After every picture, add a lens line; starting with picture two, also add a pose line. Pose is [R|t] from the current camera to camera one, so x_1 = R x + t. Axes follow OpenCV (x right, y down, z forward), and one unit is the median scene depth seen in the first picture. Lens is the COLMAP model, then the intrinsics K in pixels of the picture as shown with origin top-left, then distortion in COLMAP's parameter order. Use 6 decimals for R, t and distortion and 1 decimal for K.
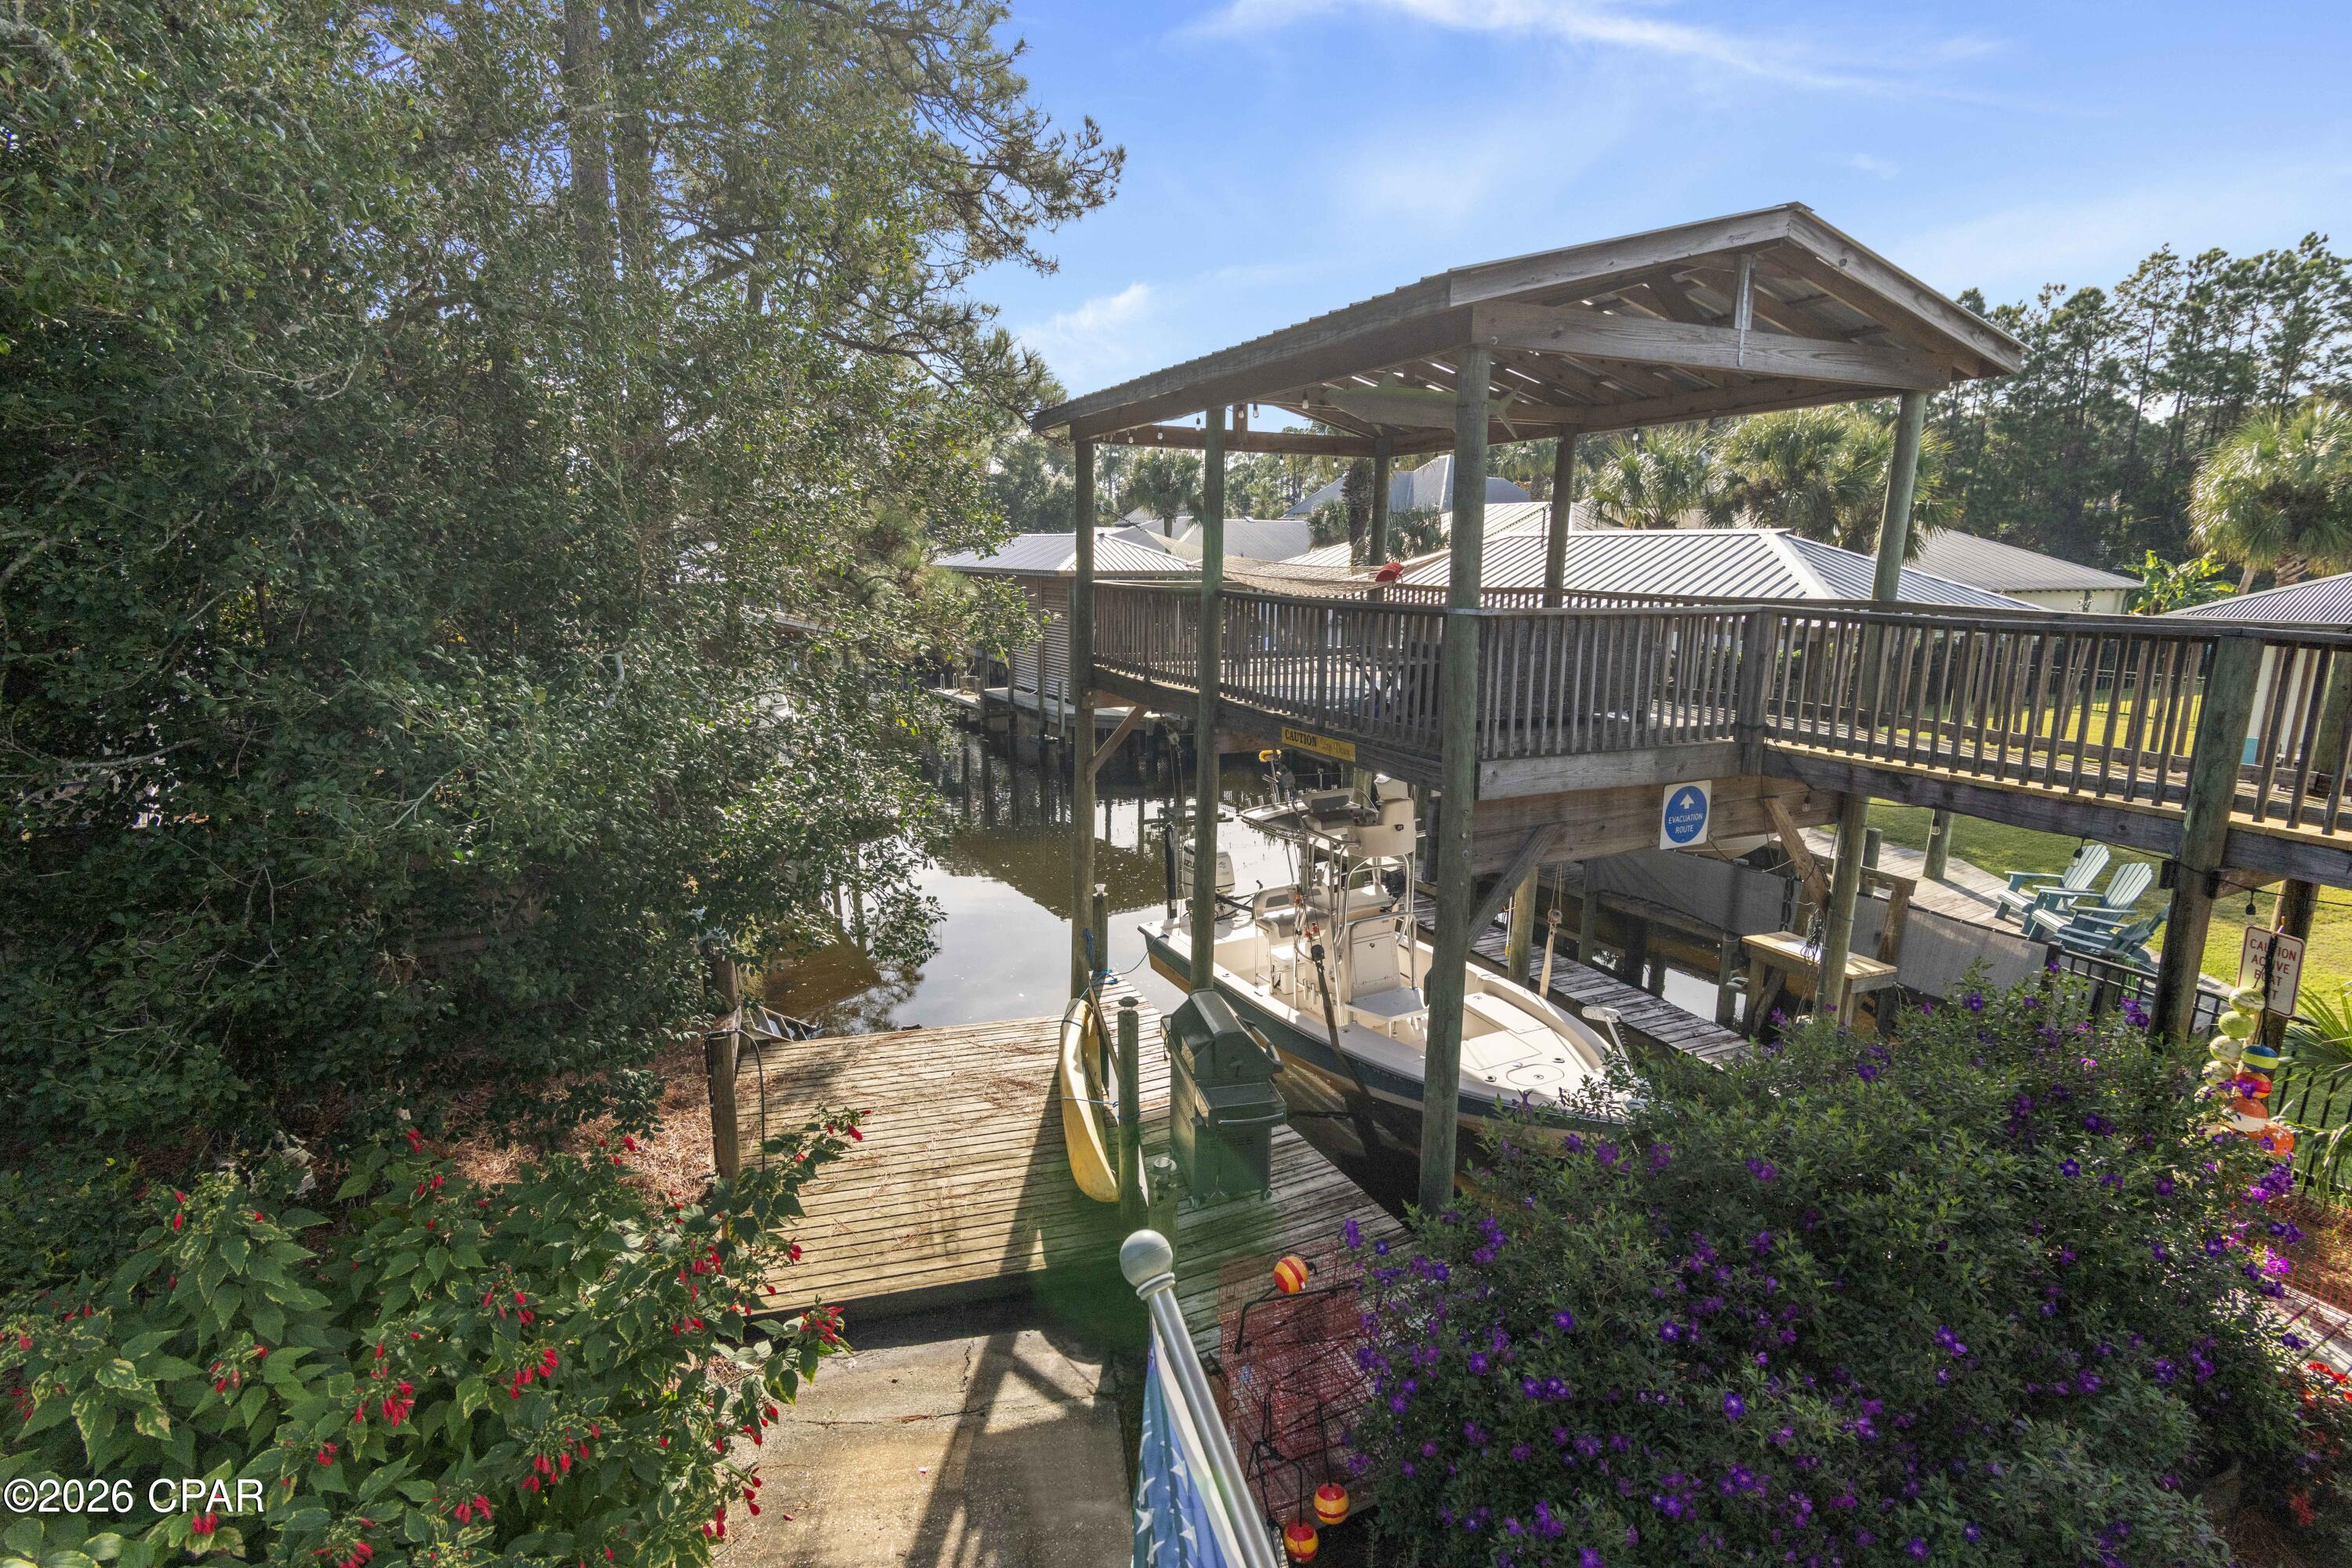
lens RADIAL K [[1160.2, 0, 1171.5], [0, 1160.2, 789.2], [0, 0, 1]] dist [0.003508, 0.000069]
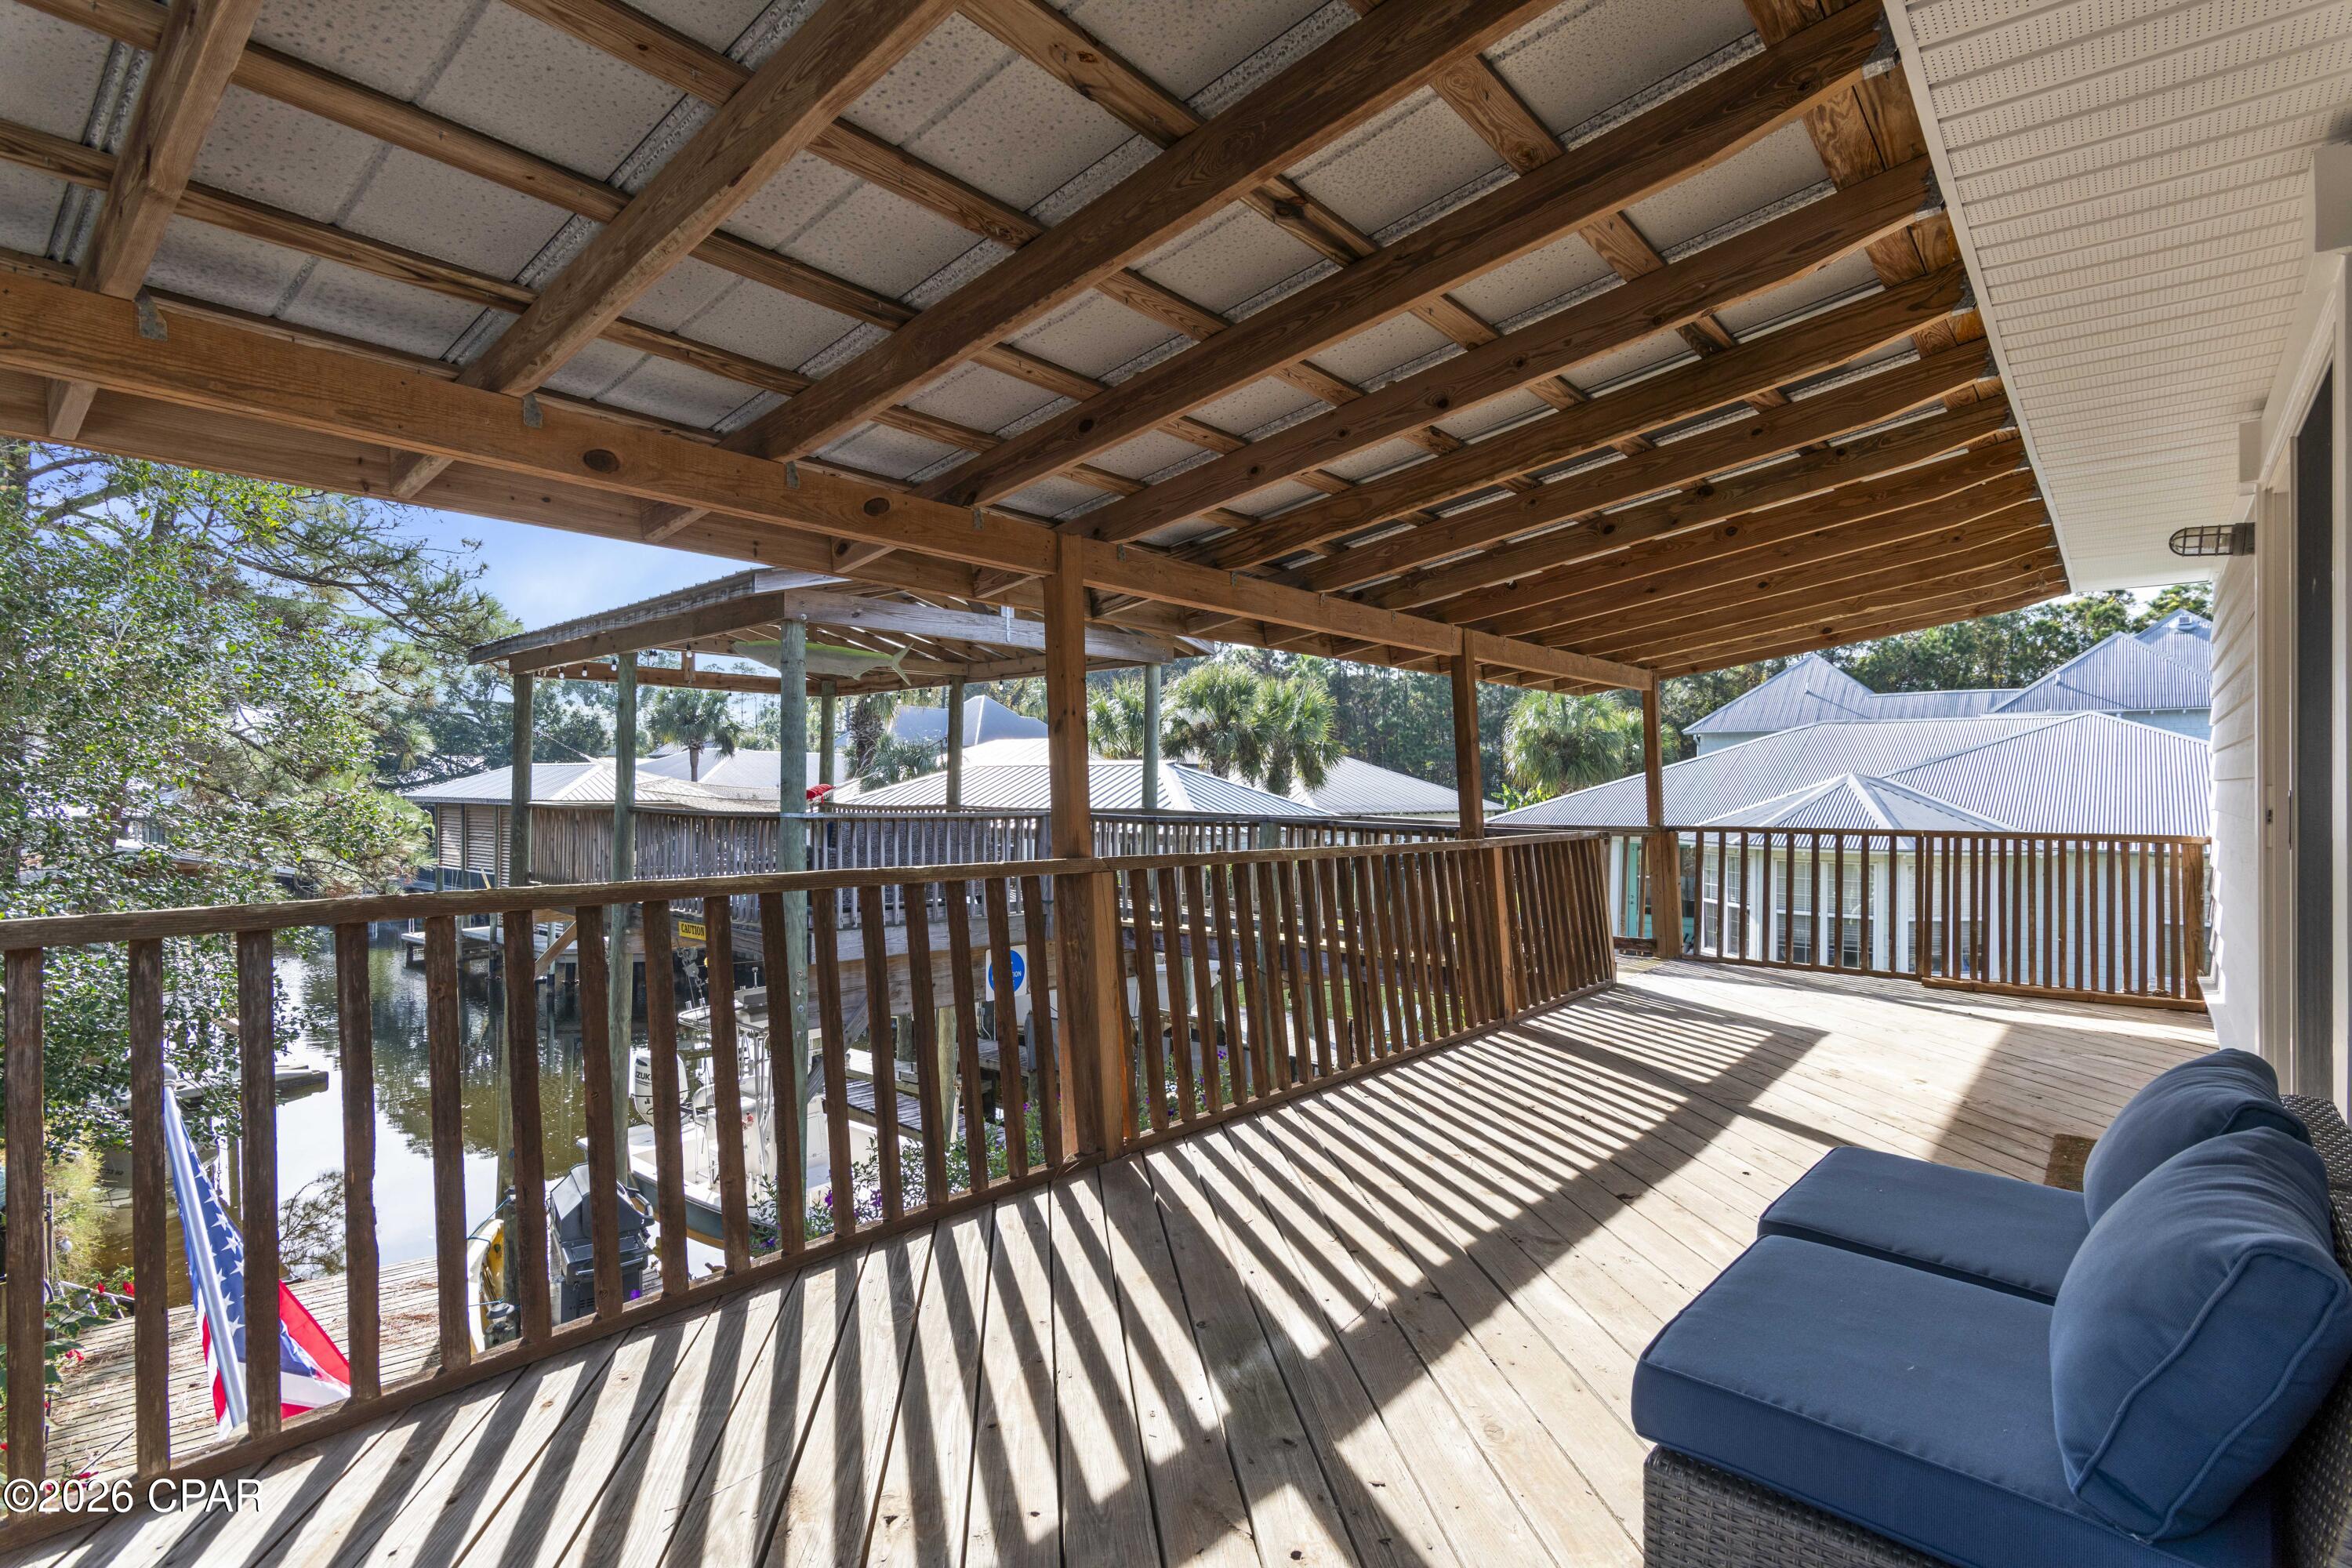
lens RADIAL K [[1160.2, 0, 1188.7], [0, 1160.2, 779.0], [0, 0, 1]] dist [0.003508, 0.000069]
pose [[0.929288, 0.001148, 0.369355, 0.081566], [0.074915, 0.978624, -0.191527, 0.038409], [-0.361680, 0.205654, 0.909337, -0.148852]]
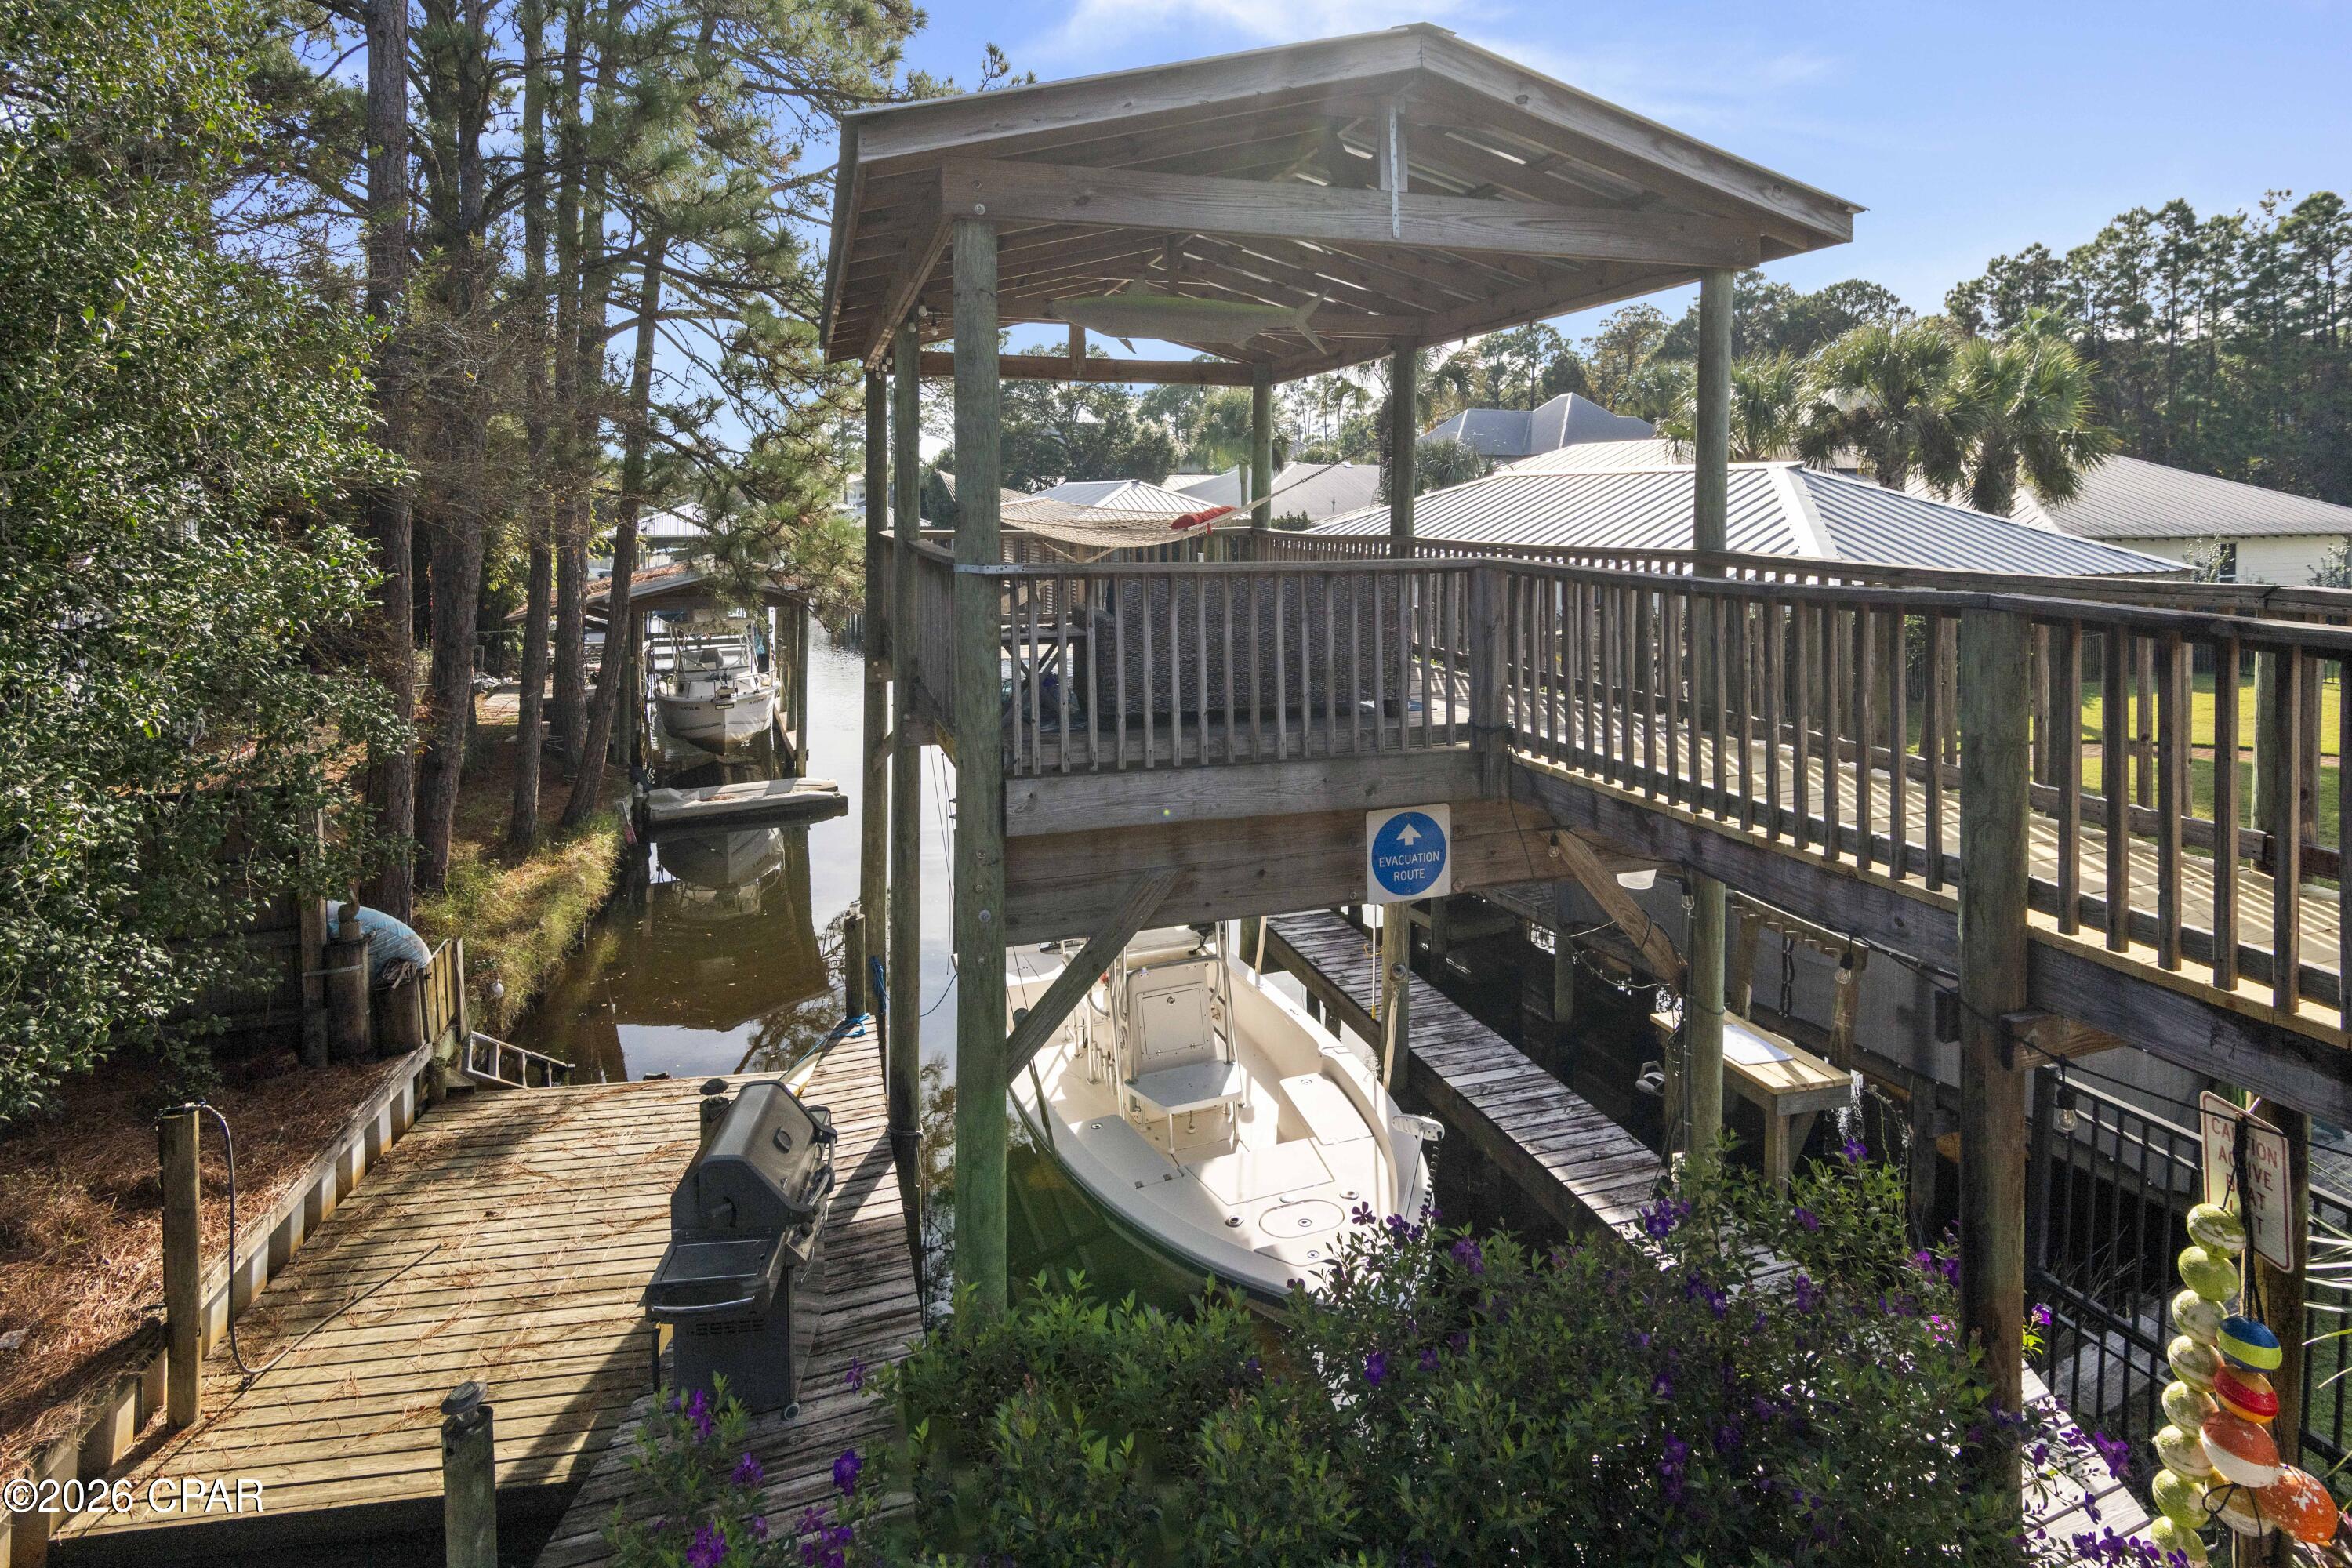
lens RADIAL K [[1246.2, 0, 1160.2], [0, 1246.2, 530.3], [0, 0, 1]] dist [0.002736, 0.000616]
pose [[0.991831, -0.007189, -0.127357, 0.201518], [-0.015626, 0.984045, -0.177231, -0.017629], [0.126600, 0.177773, 0.975894, 0.110216]]
